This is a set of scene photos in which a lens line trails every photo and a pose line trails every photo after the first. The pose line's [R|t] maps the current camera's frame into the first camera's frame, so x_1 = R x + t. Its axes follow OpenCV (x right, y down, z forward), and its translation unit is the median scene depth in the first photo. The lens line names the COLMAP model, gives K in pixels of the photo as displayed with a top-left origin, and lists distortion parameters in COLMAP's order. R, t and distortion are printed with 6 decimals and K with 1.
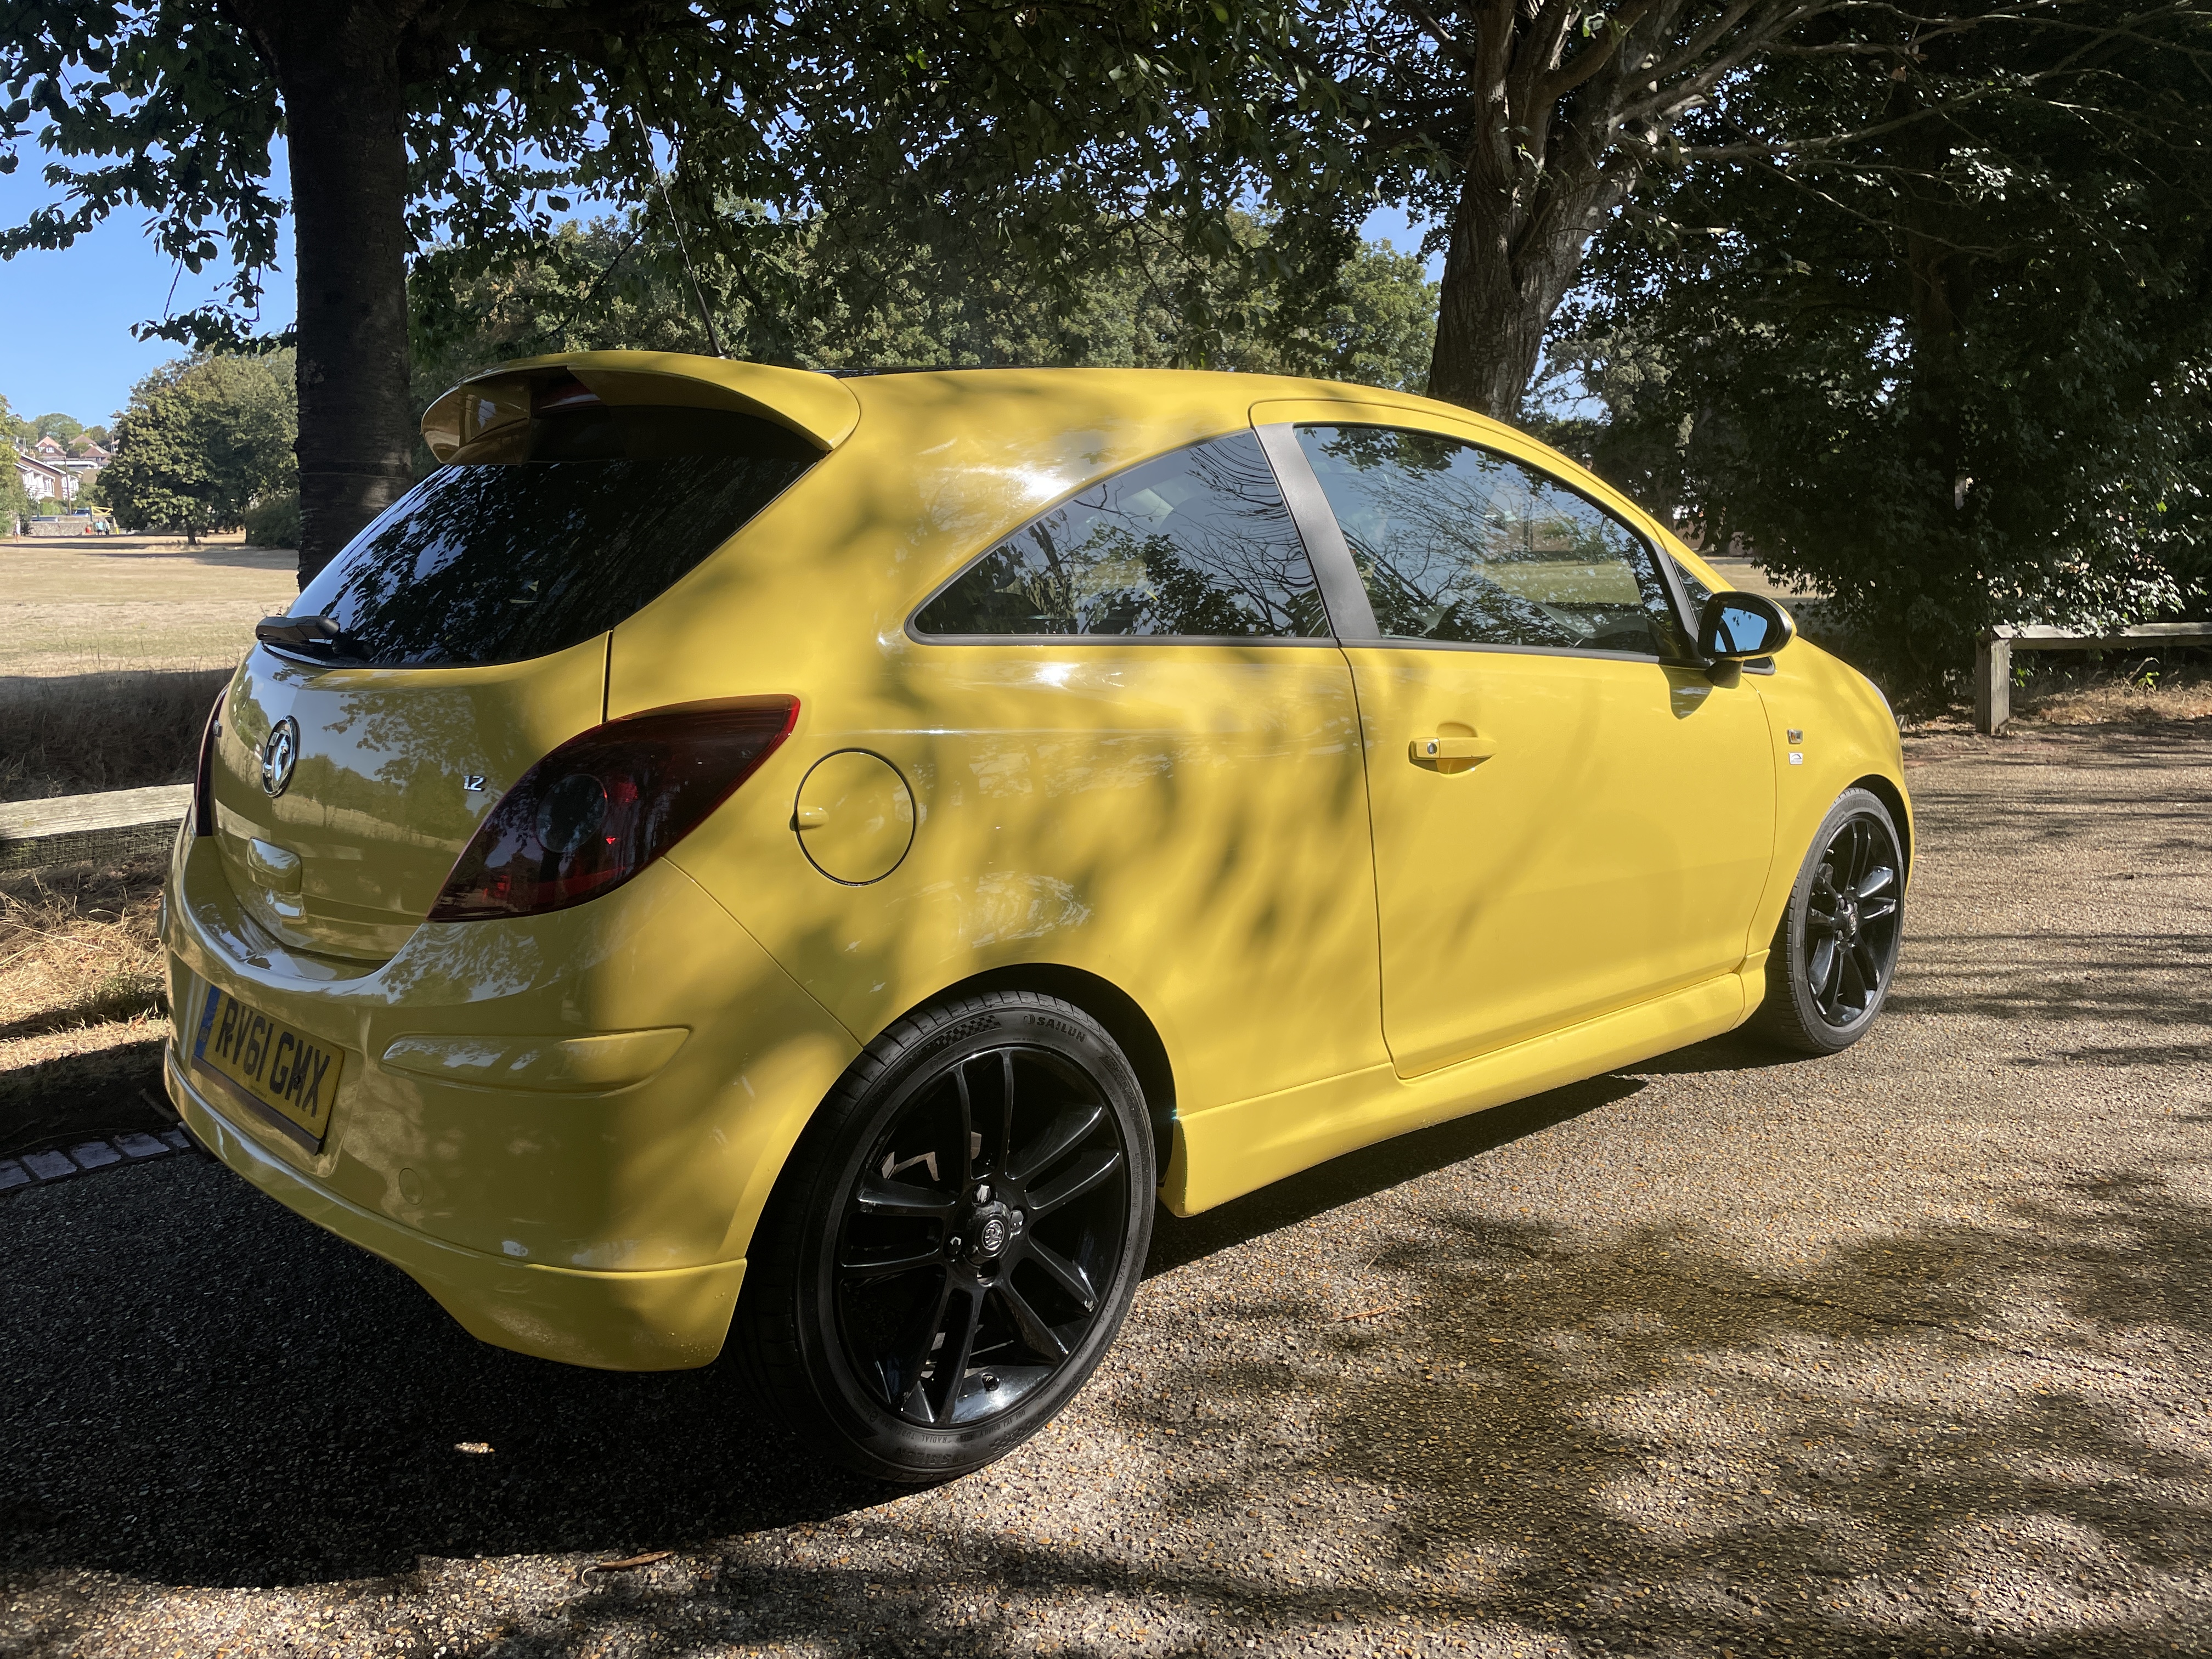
lens RADIAL K [[1704.7, 0, 1095.0], [0, 1704.7, 797.0], [0, 0, 1]] dist [0.079633, -0.107650]
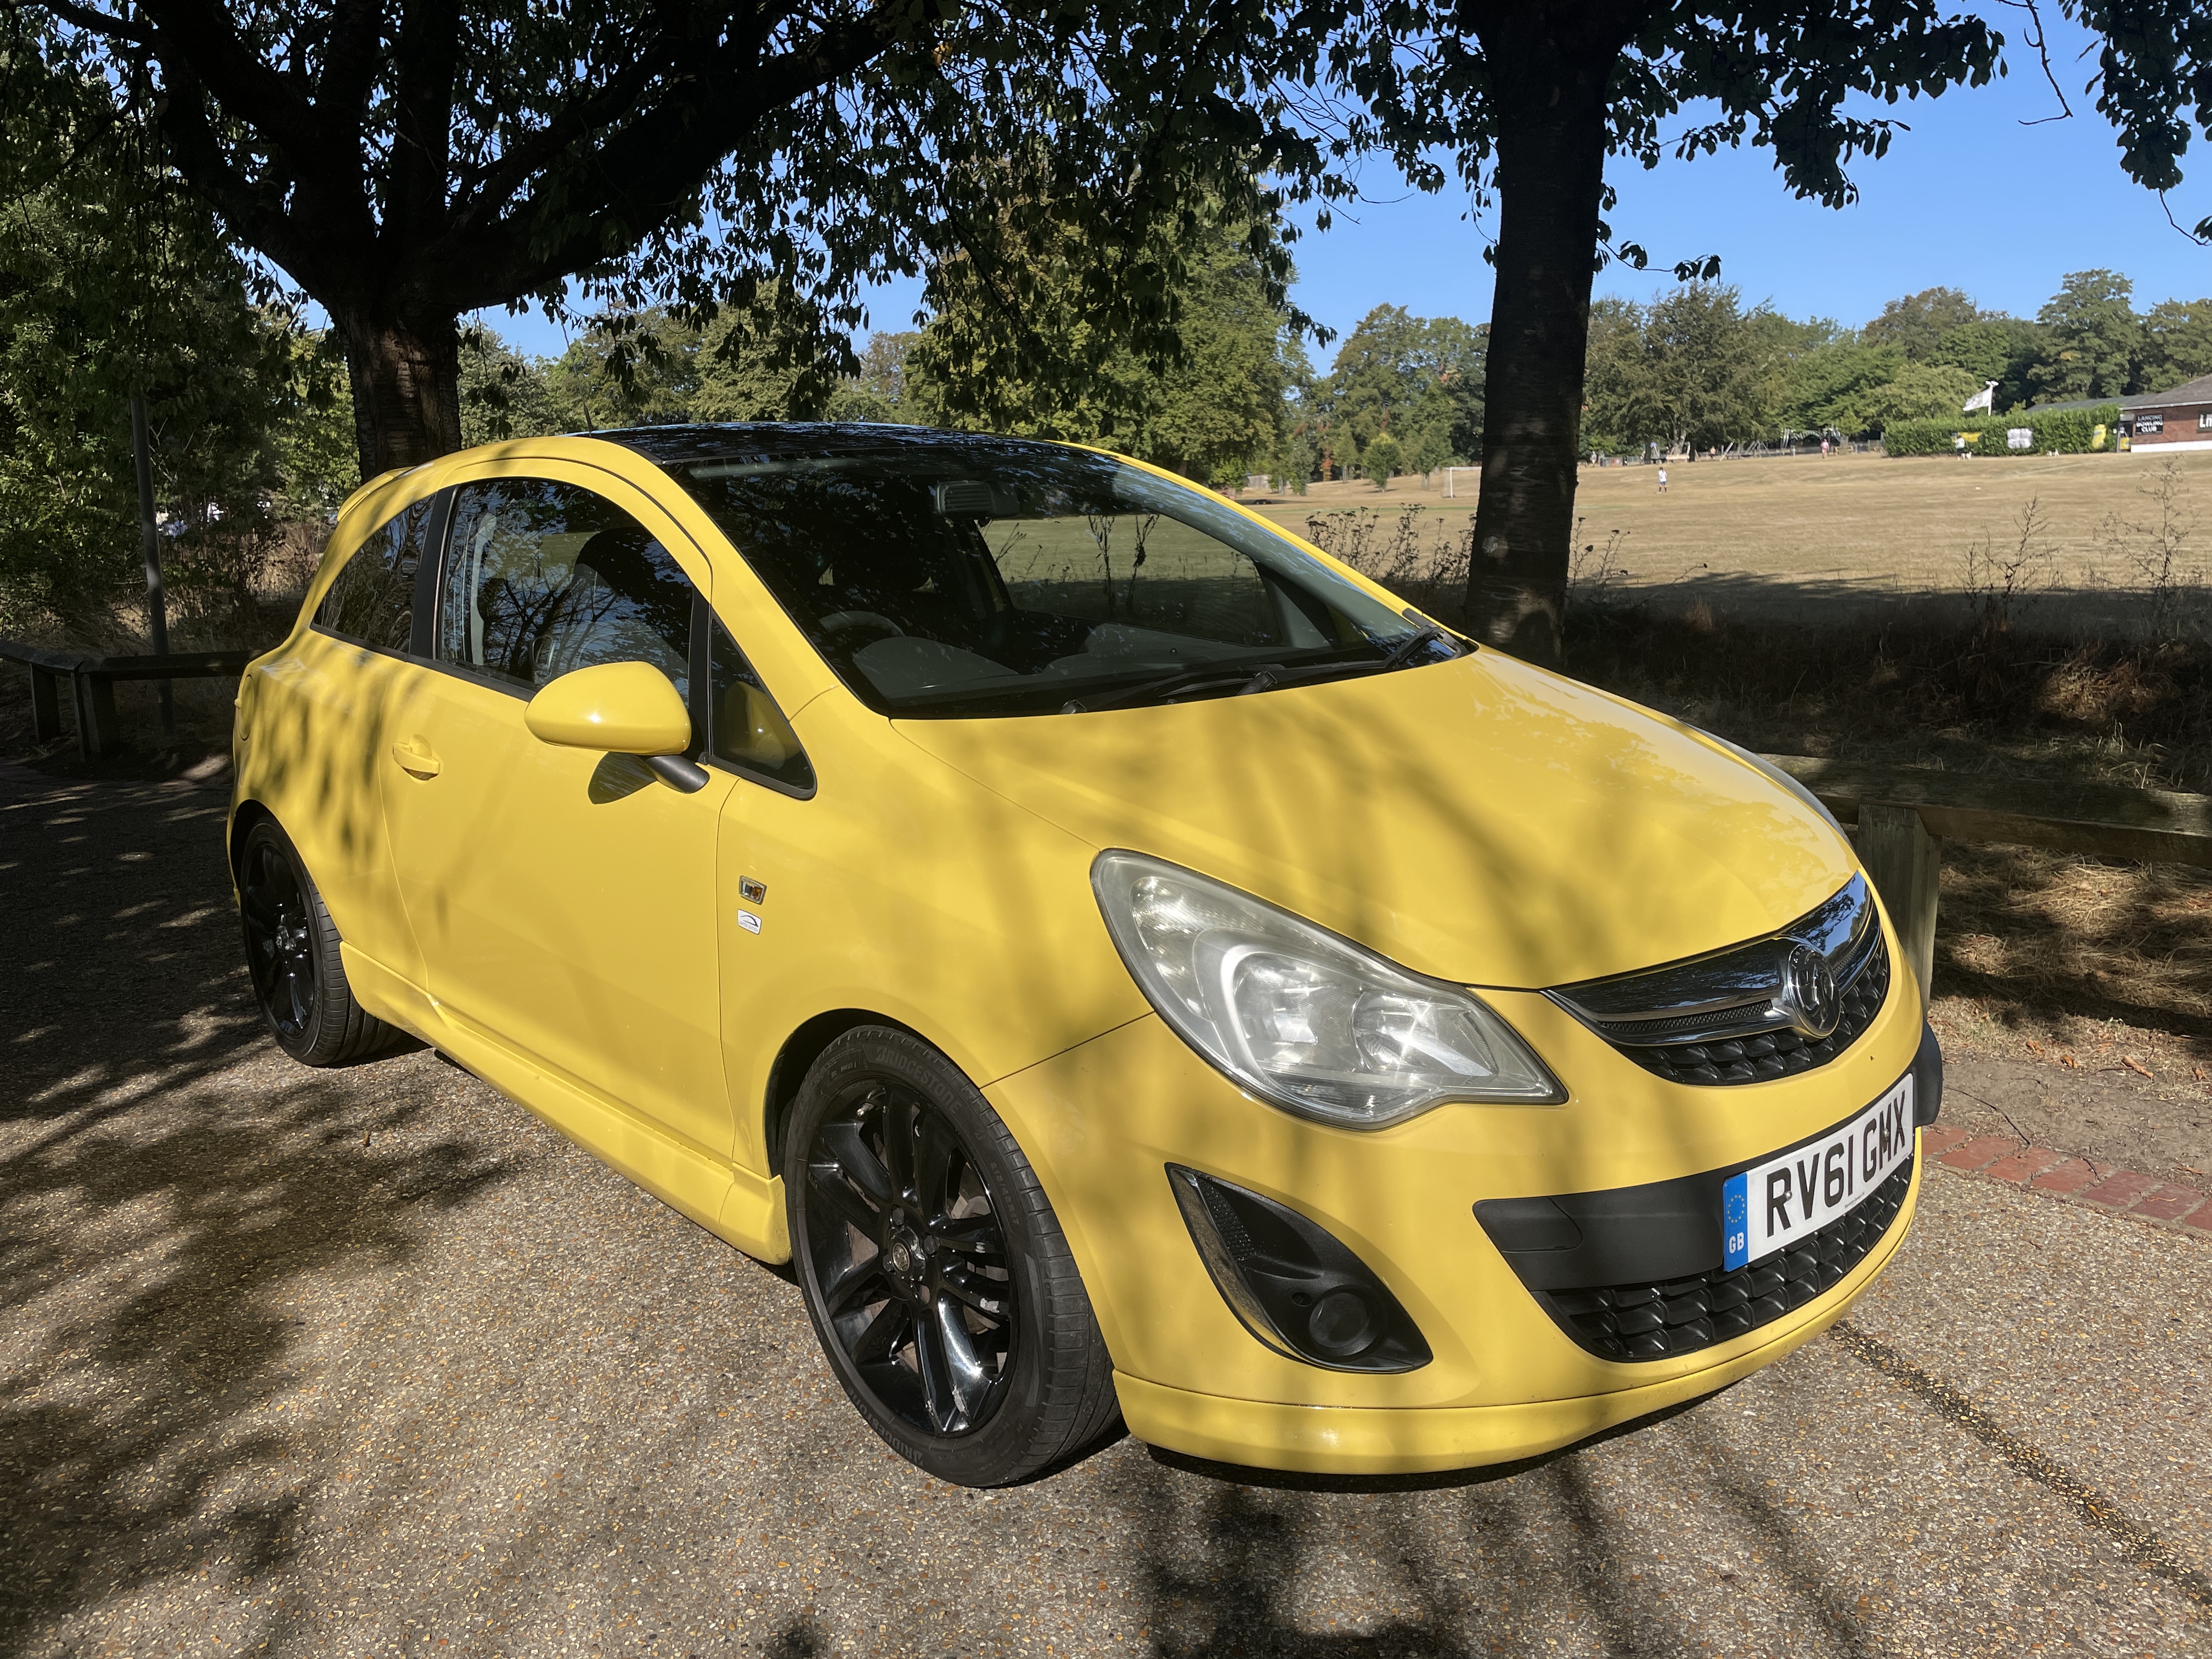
lens RADIAL K [[1676.7, 0, 1106.0], [0, 1676.7, 829.5], [0, 0, 1]] dist [0.052494, -0.083591]
pose [[-0.032931, 0.204889, -0.978231, 1.370062], [-0.100026, 0.973172, 0.207197, -0.275363], [0.994440, 0.104671, -0.011553, 1.525352]]
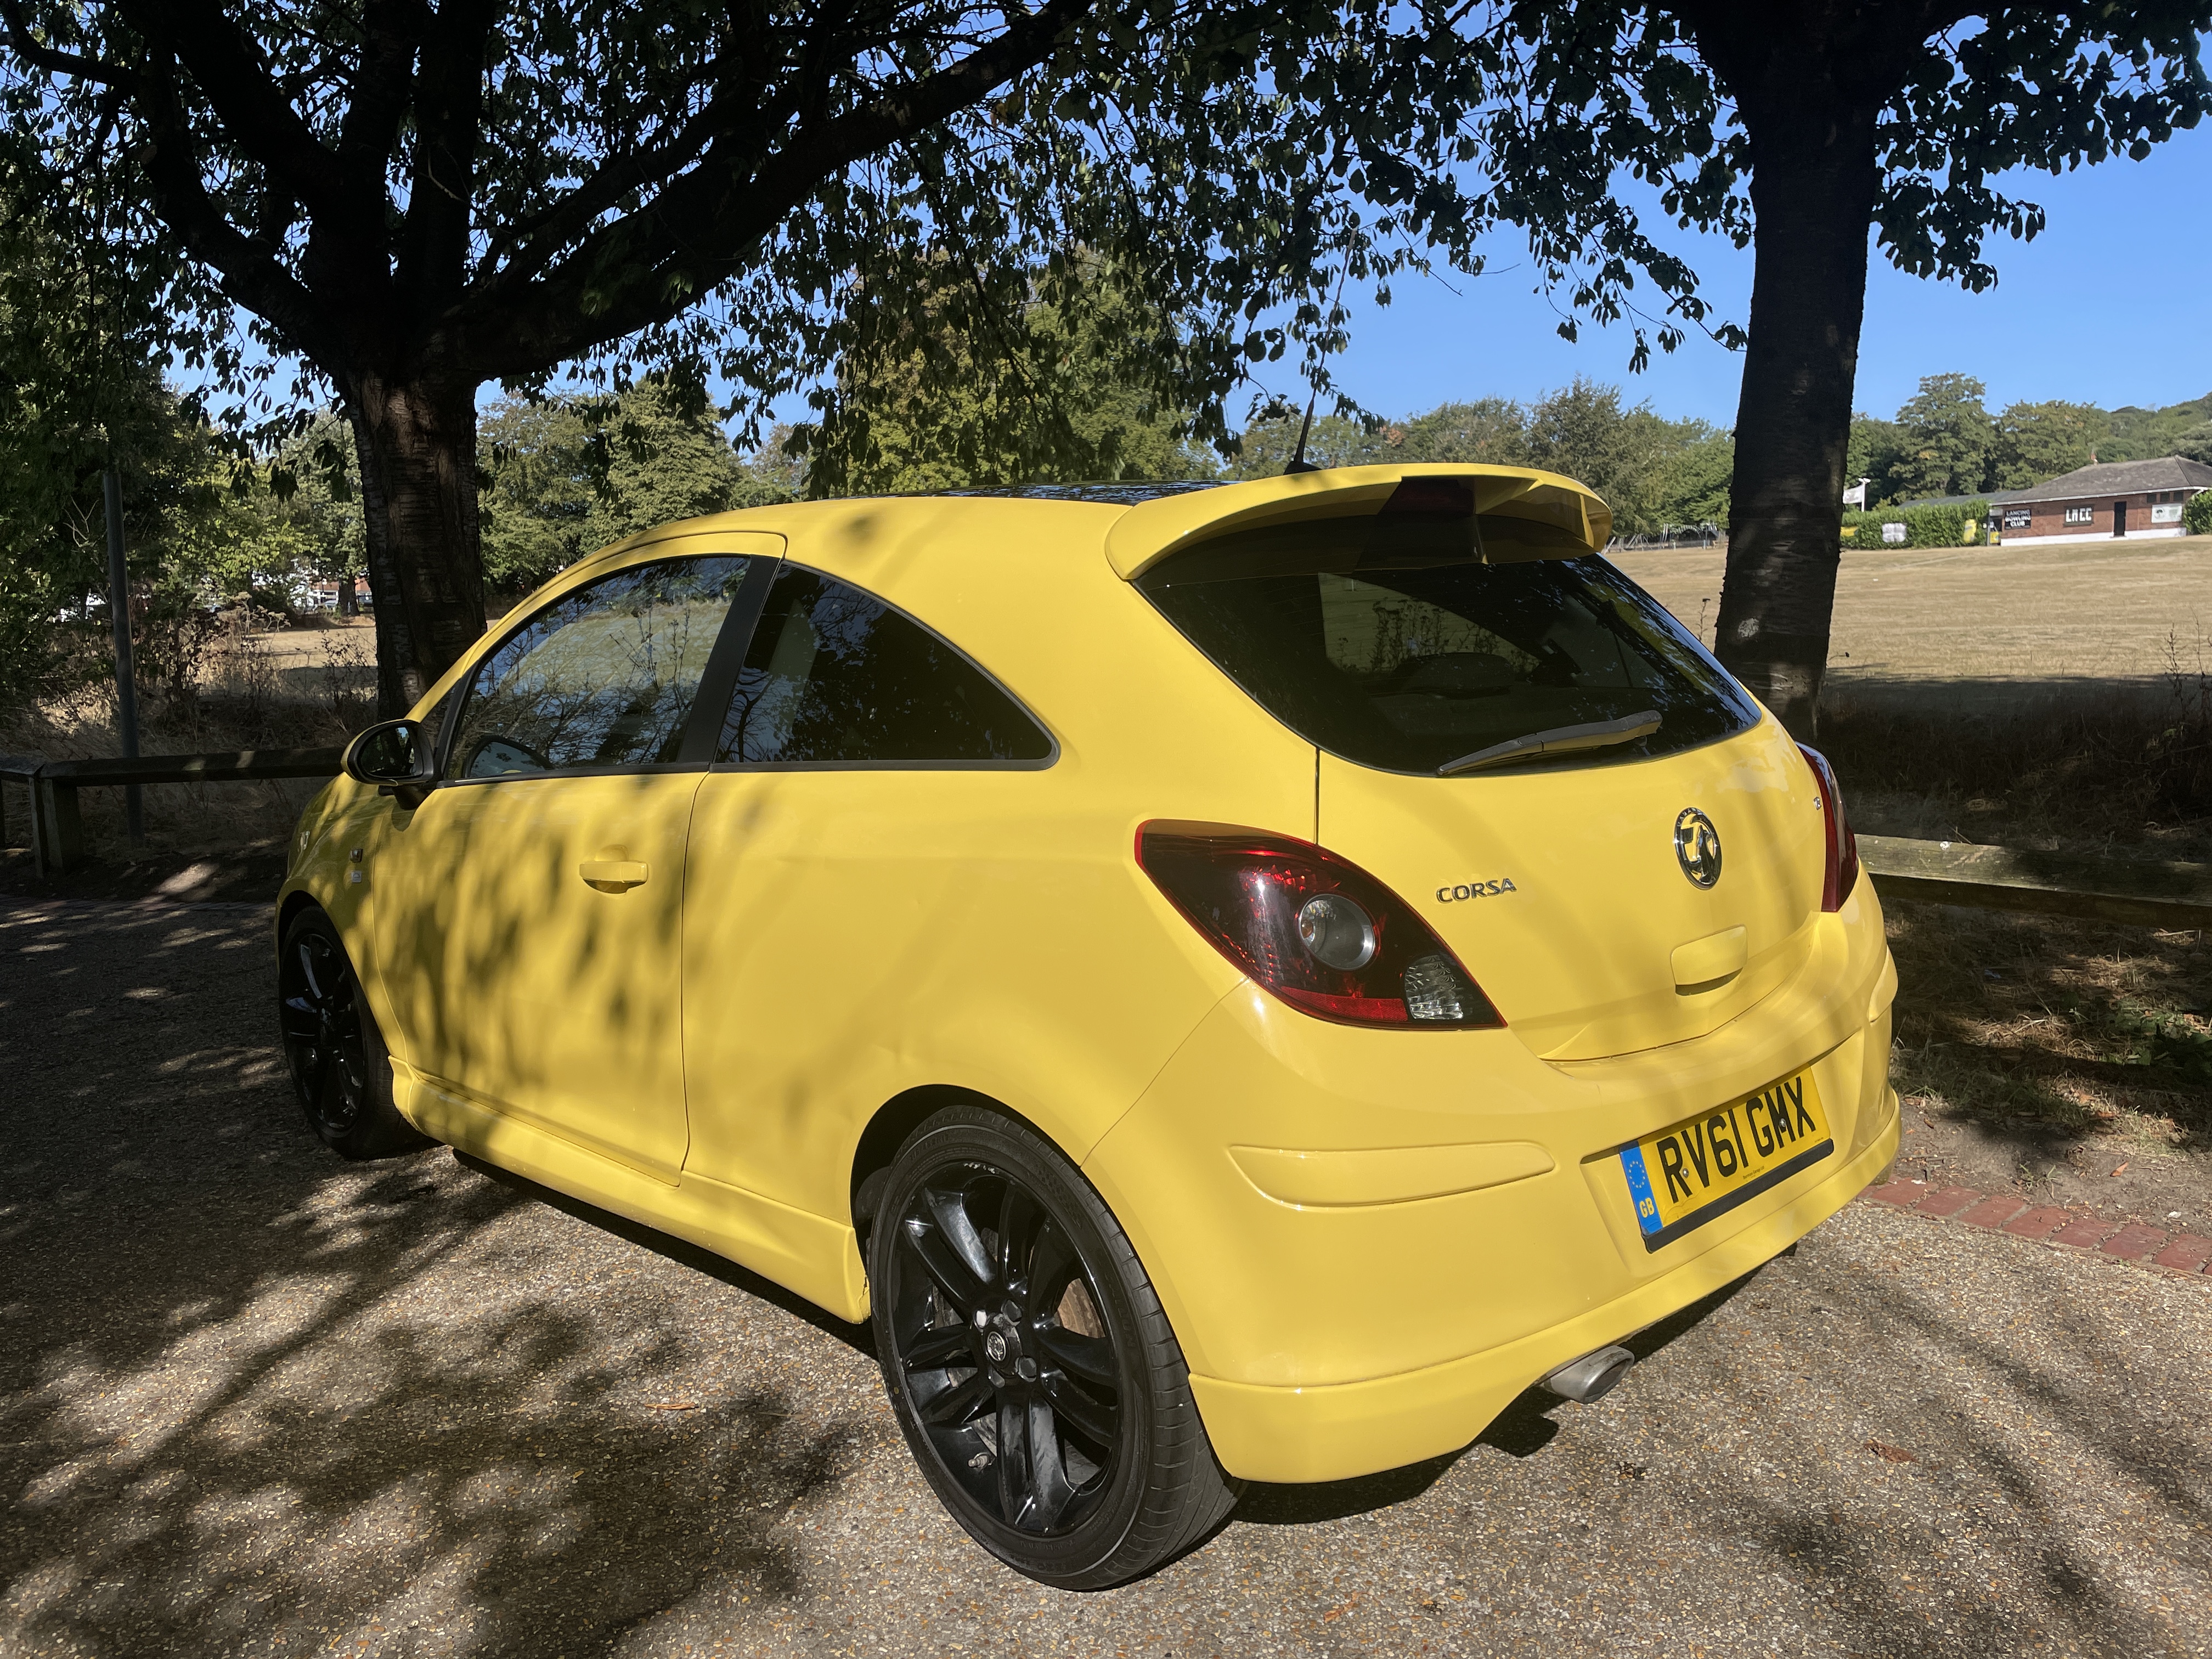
lens RADIAL K [[1666.3, 0, 1093.8], [0, 1666.3, 838.2], [0, 0, 1]] dist [0.030532, -0.043316]
pose [[0.030923, 0.159355, -0.986737, 1.097771], [-0.101612, 0.982596, 0.155502, -0.224974], [0.994343, 0.095455, 0.046577, 1.145703]]
